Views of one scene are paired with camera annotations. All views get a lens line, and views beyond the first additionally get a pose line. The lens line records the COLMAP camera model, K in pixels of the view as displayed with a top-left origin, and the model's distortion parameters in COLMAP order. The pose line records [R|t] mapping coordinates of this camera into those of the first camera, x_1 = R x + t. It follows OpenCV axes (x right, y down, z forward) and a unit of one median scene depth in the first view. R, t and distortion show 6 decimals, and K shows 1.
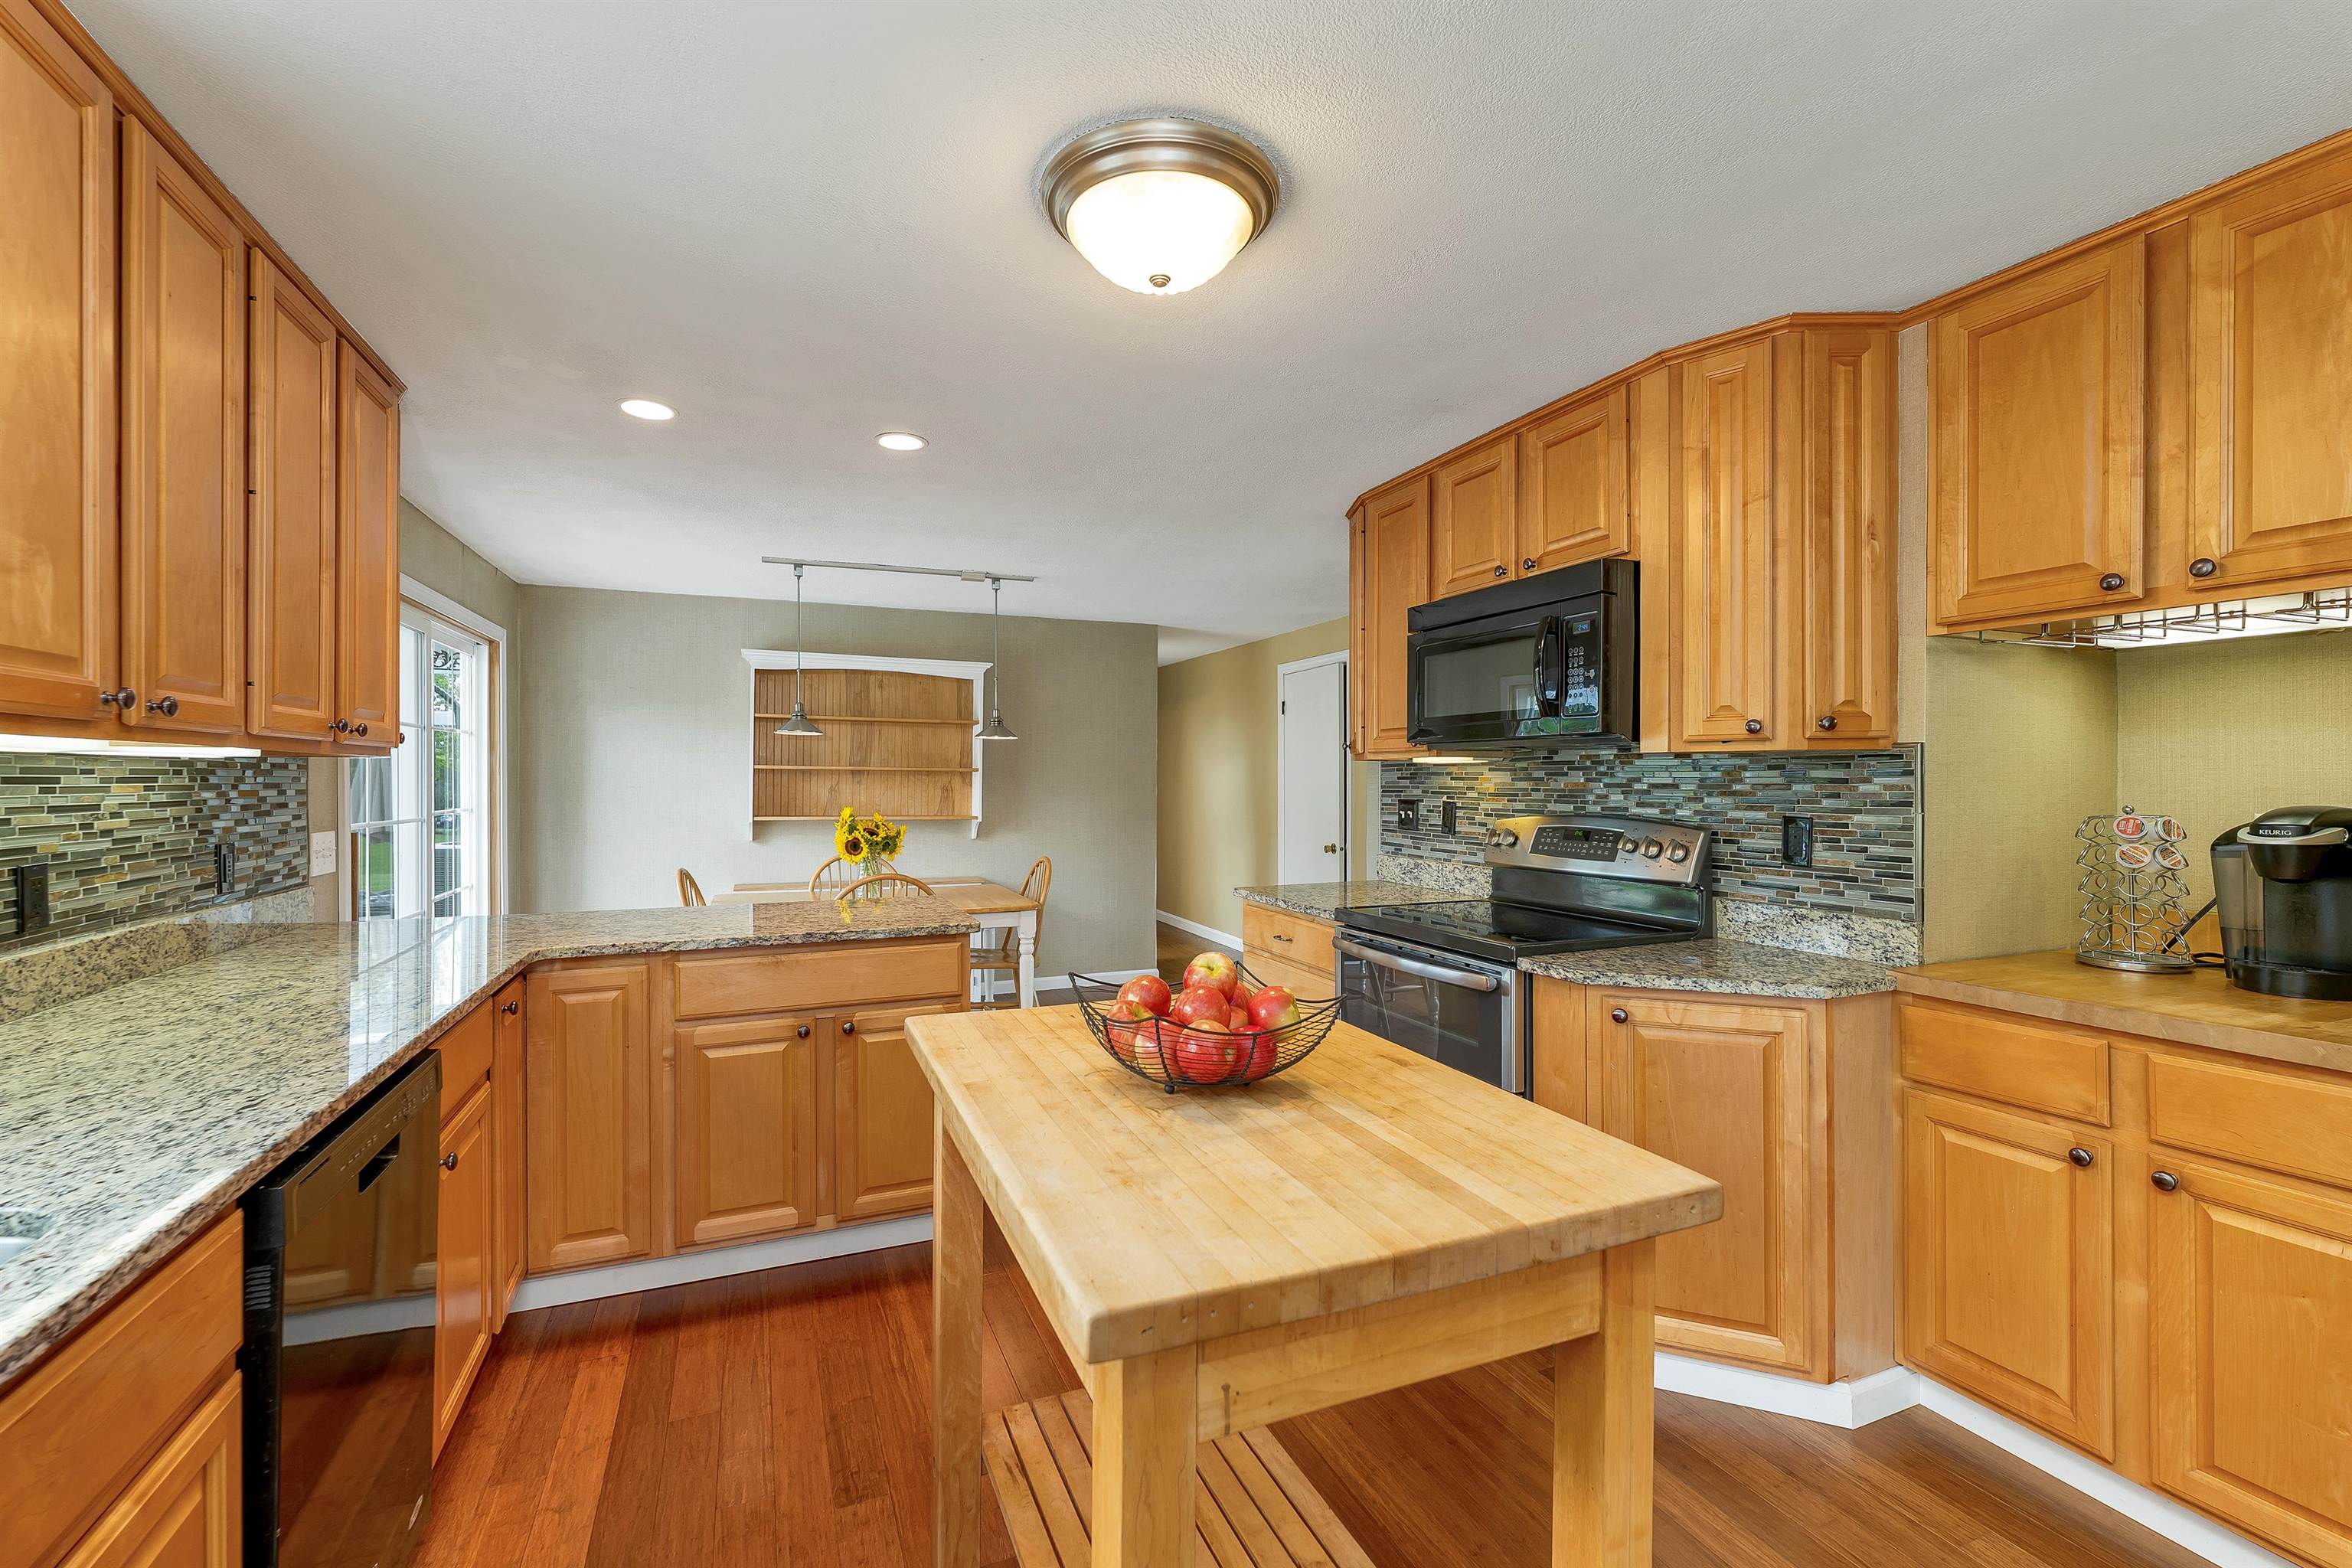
lens RADIAL K [[984.4, 0, 1162.3], [0, 984.4, 782.3], [0, 0, 1]] dist [0.002223, 0.000199]
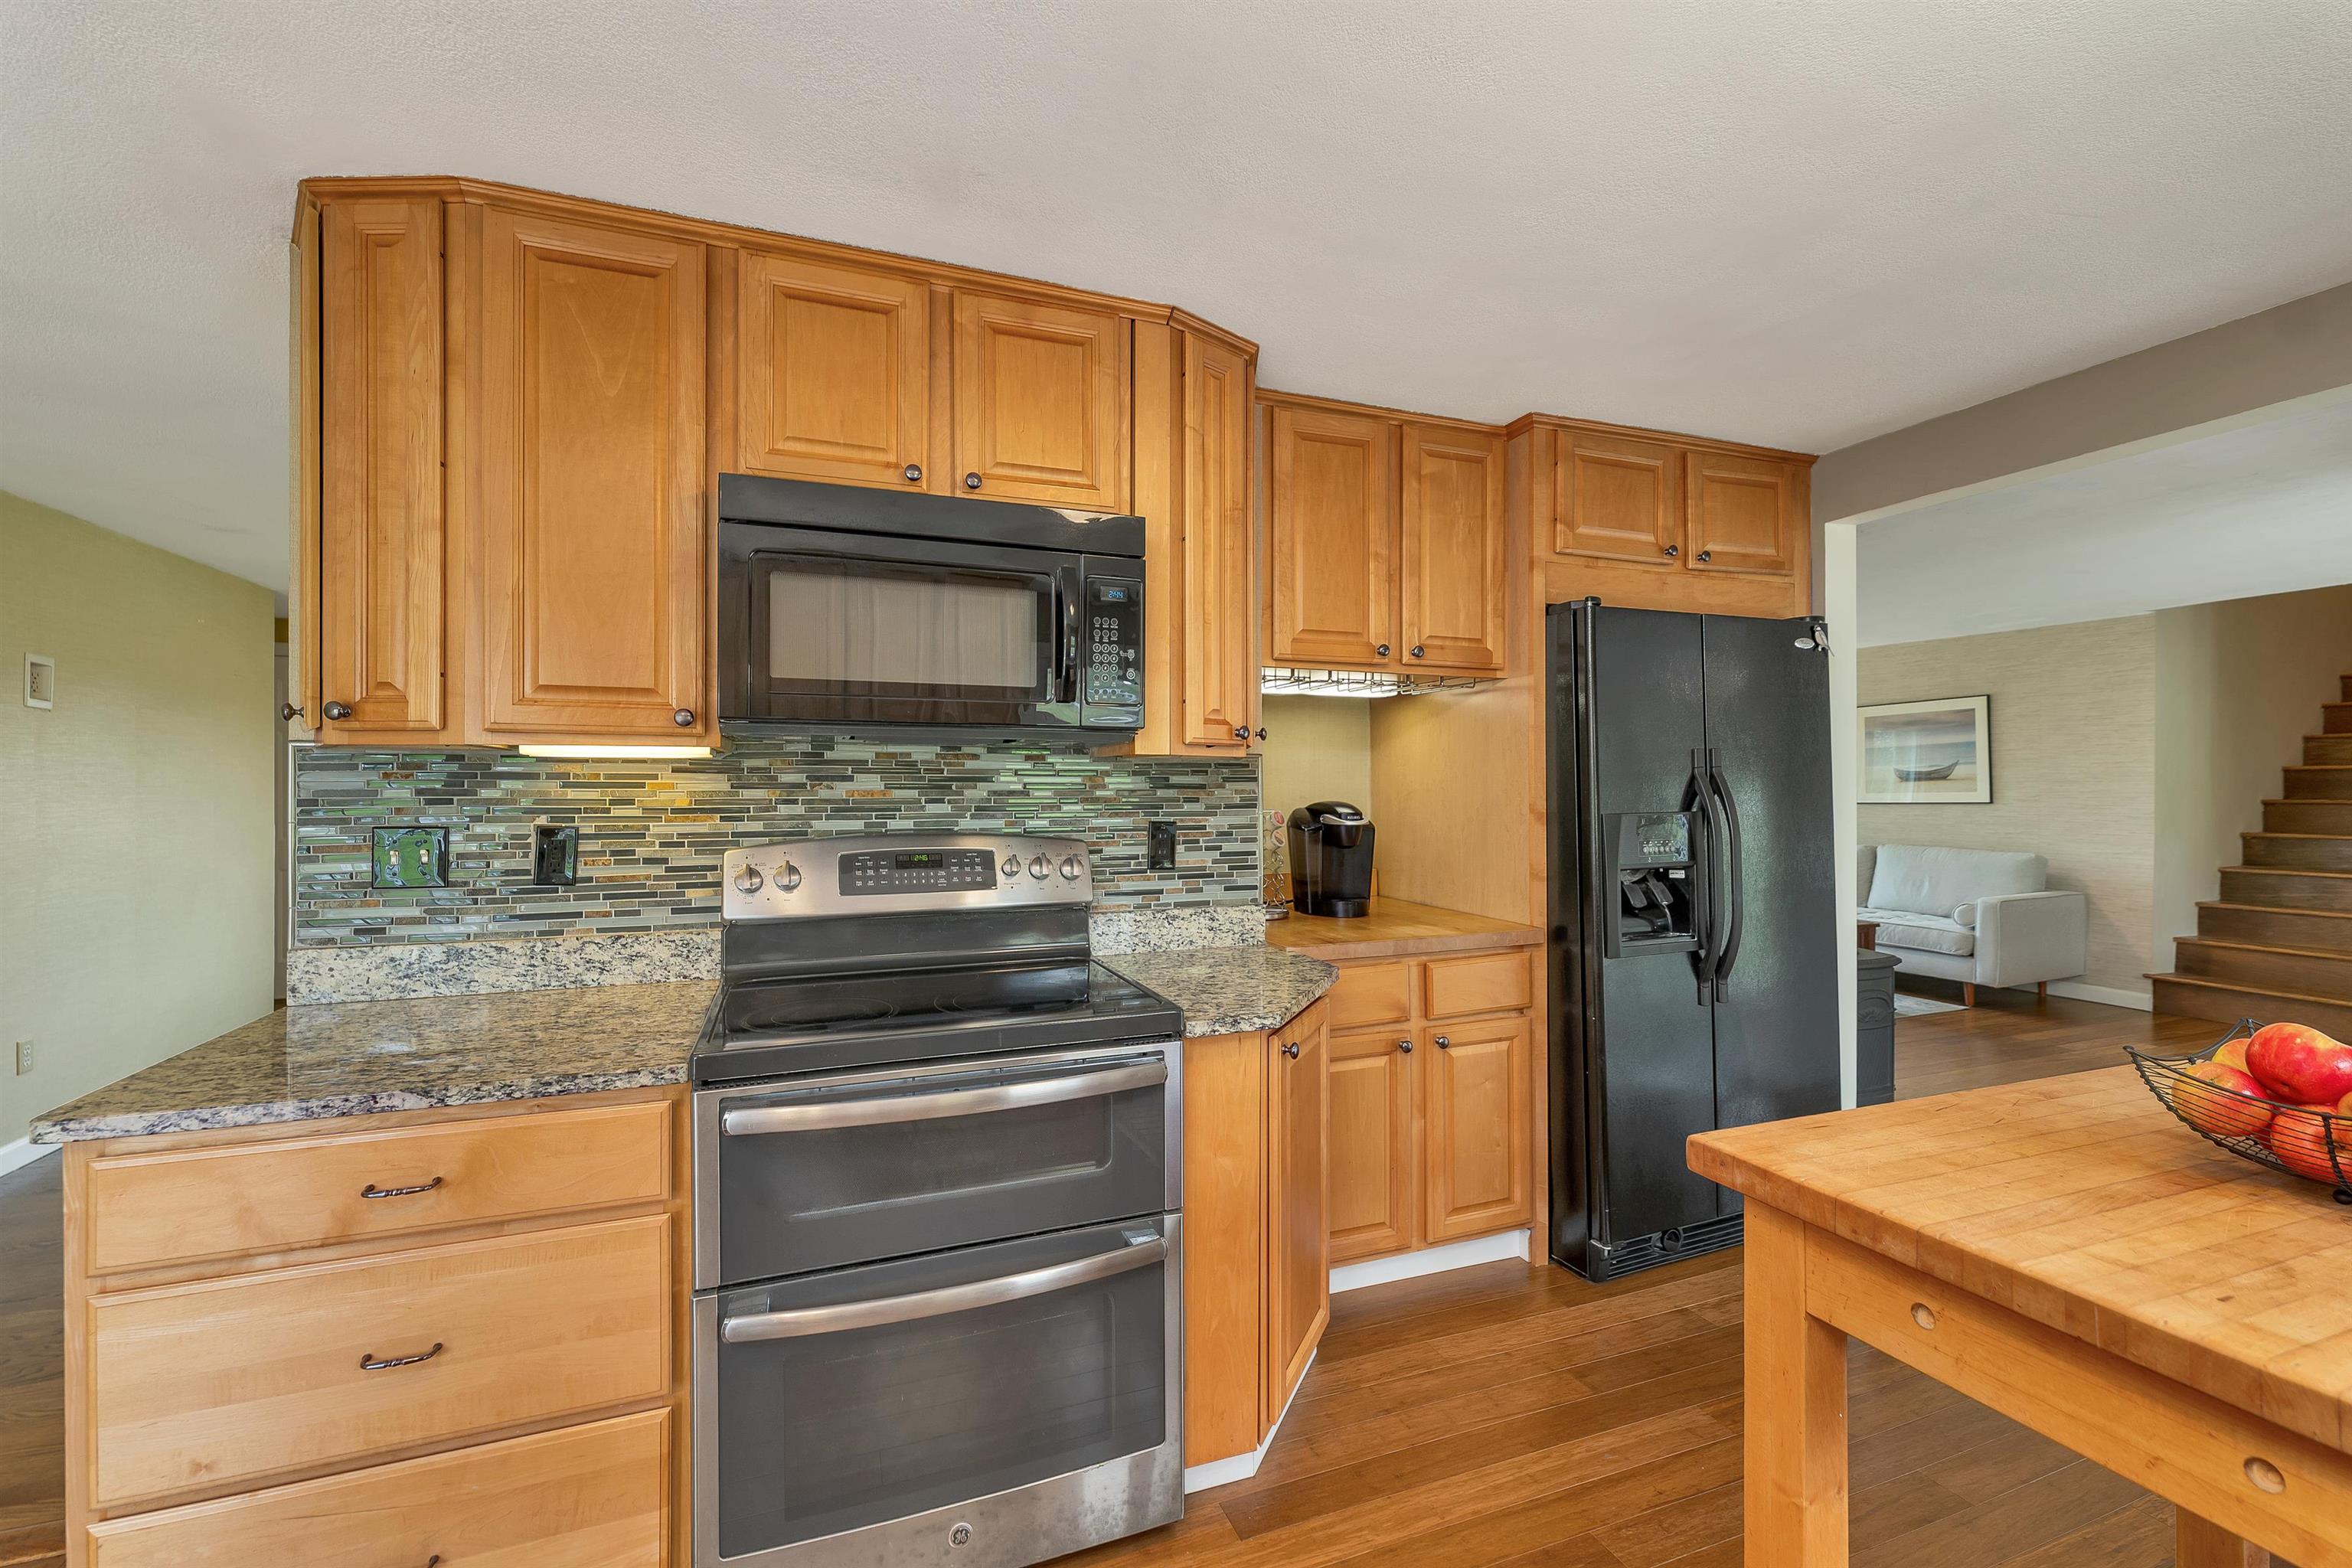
lens RADIAL K [[963.4, 0, 1176.0], [0, 963.4, 784.0], [0, 0, 1]] dist [0.002363, 0.000730]
pose [[0.034409, 0.001377, 0.999407, -0.356085], [0.005301, 0.999985, -0.001560, -0.002348], [-0.999394, 0.005351, 0.034401, 0.939144]]
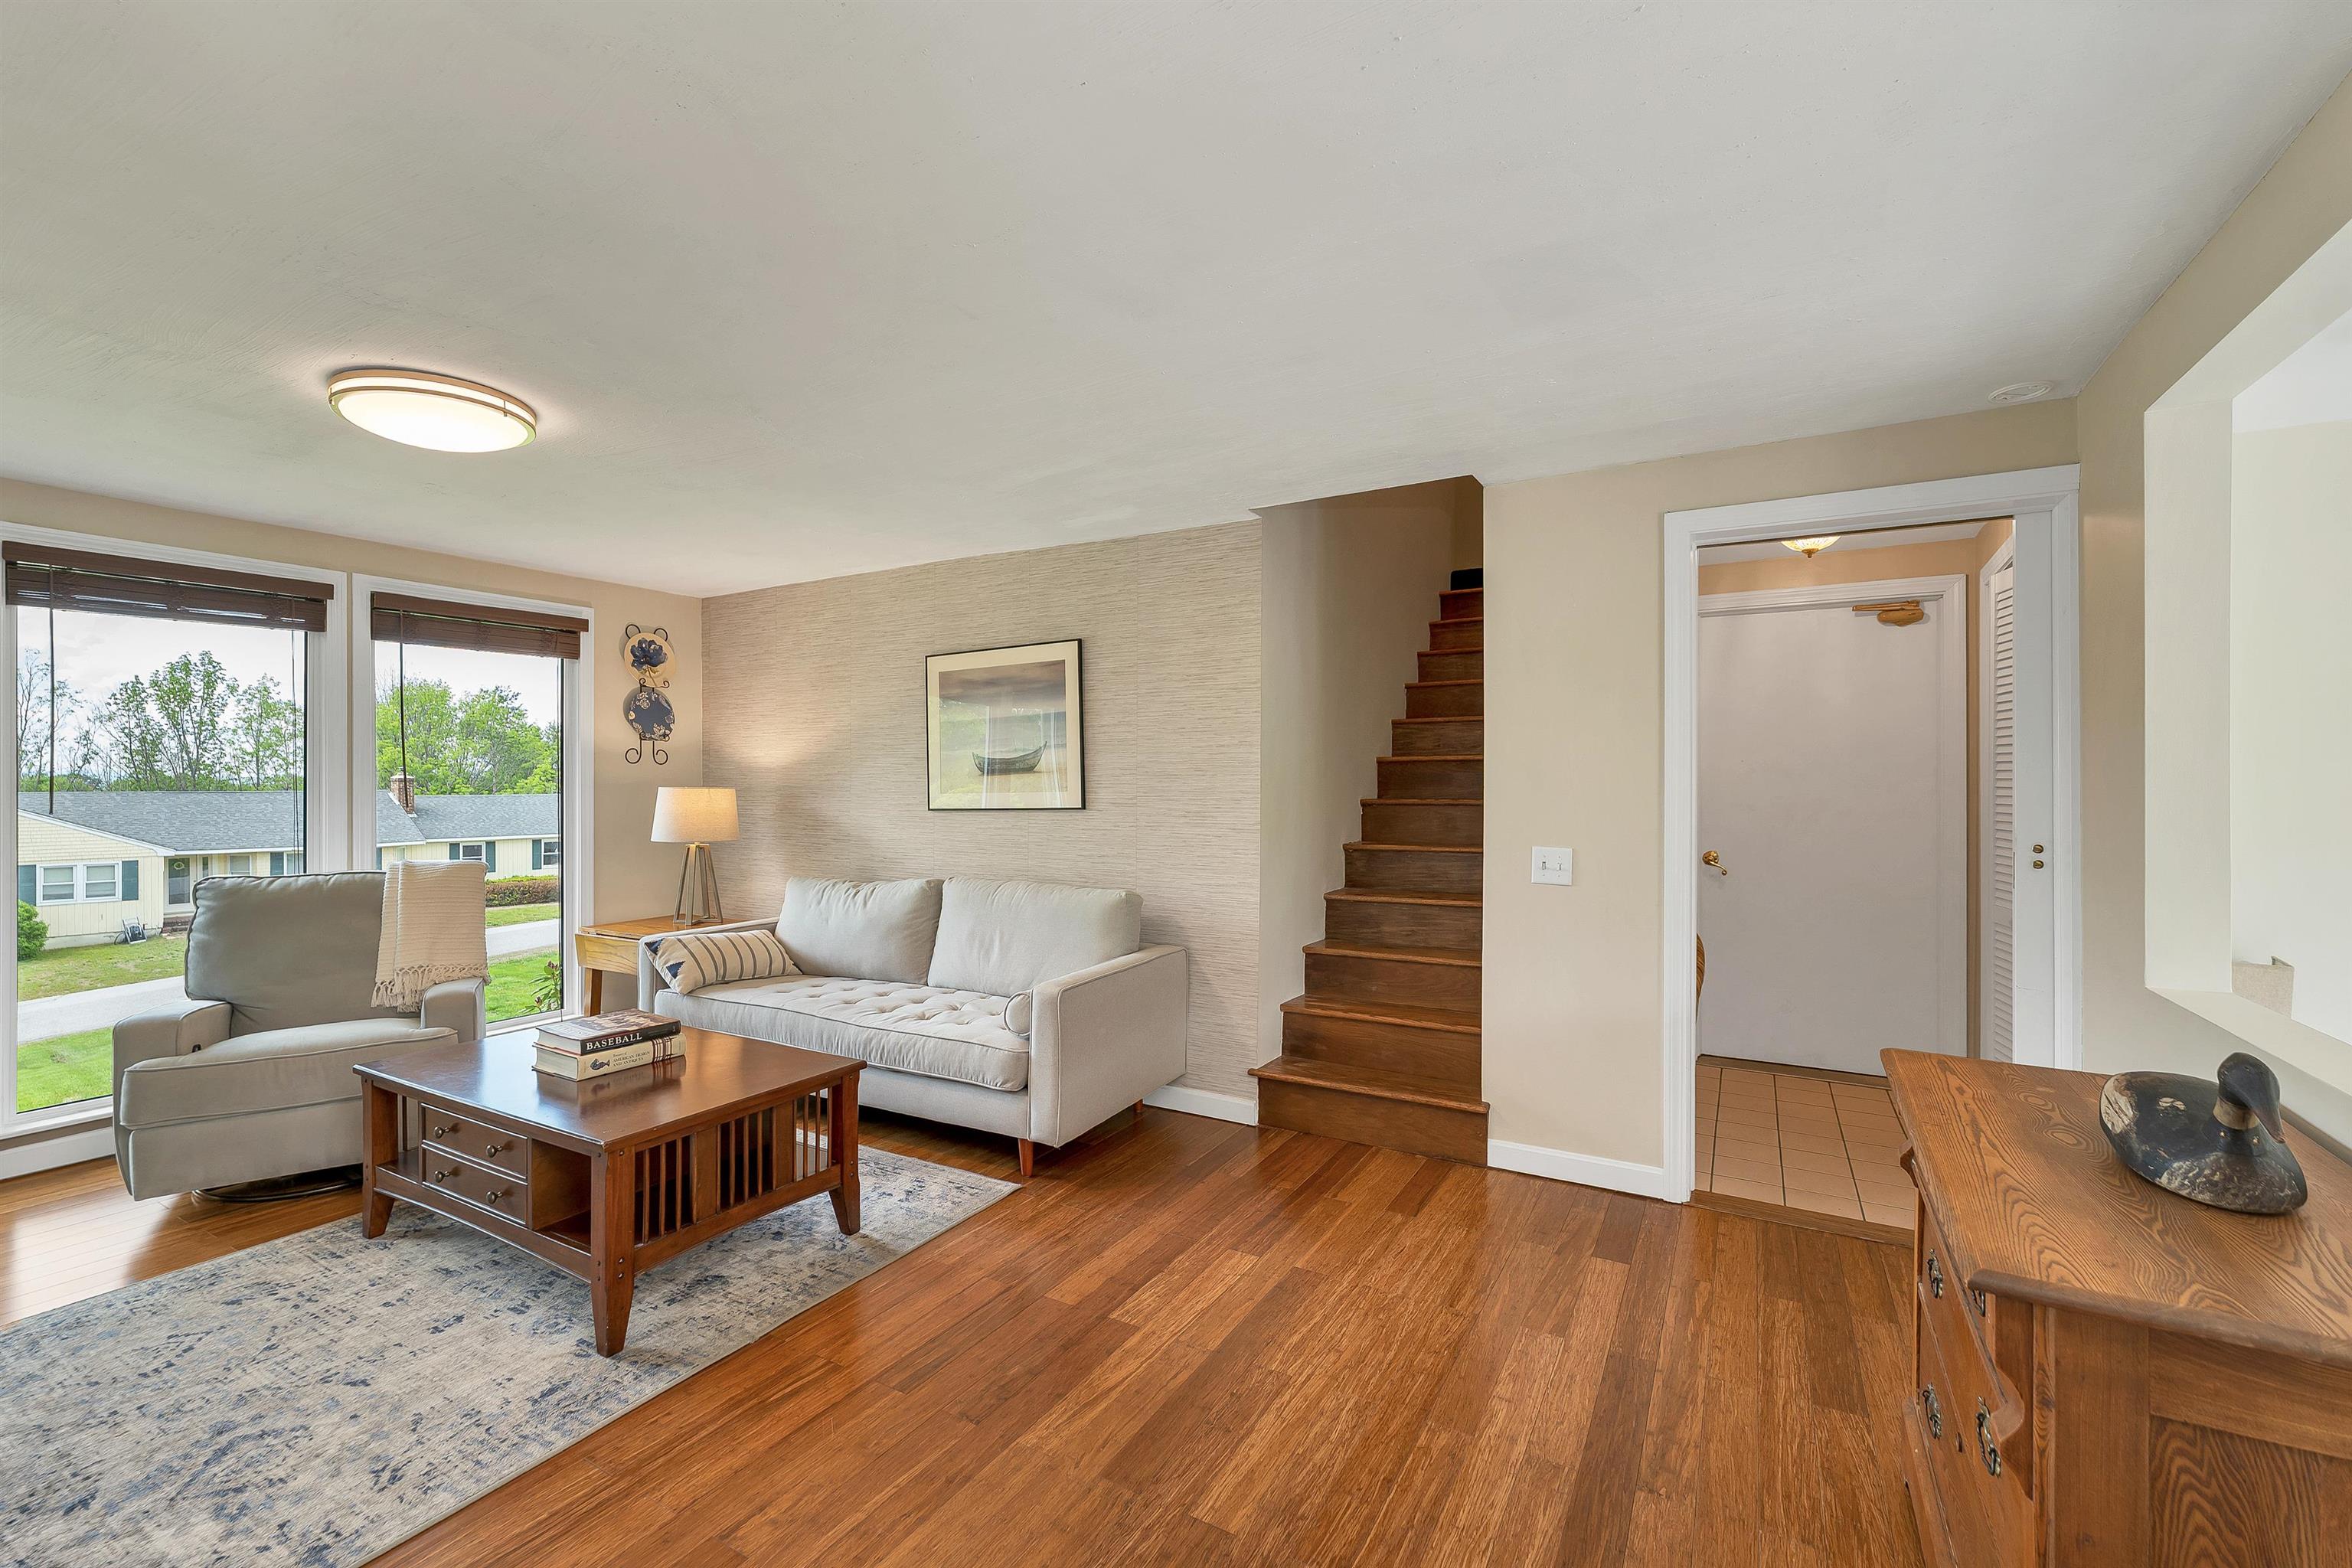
lens RADIAL K [[991.2, 0, 1178.5], [0, 991.2, 772.8], [0, 0, 1]] dist [0.001394, 0.000045]
pose [[-0.611840, 0.006397, 0.790956, 0.897649], [0.003668, 0.999979, -0.005250, 0.003902], [-0.790973, -0.000311, -0.611851, -0.281756]]
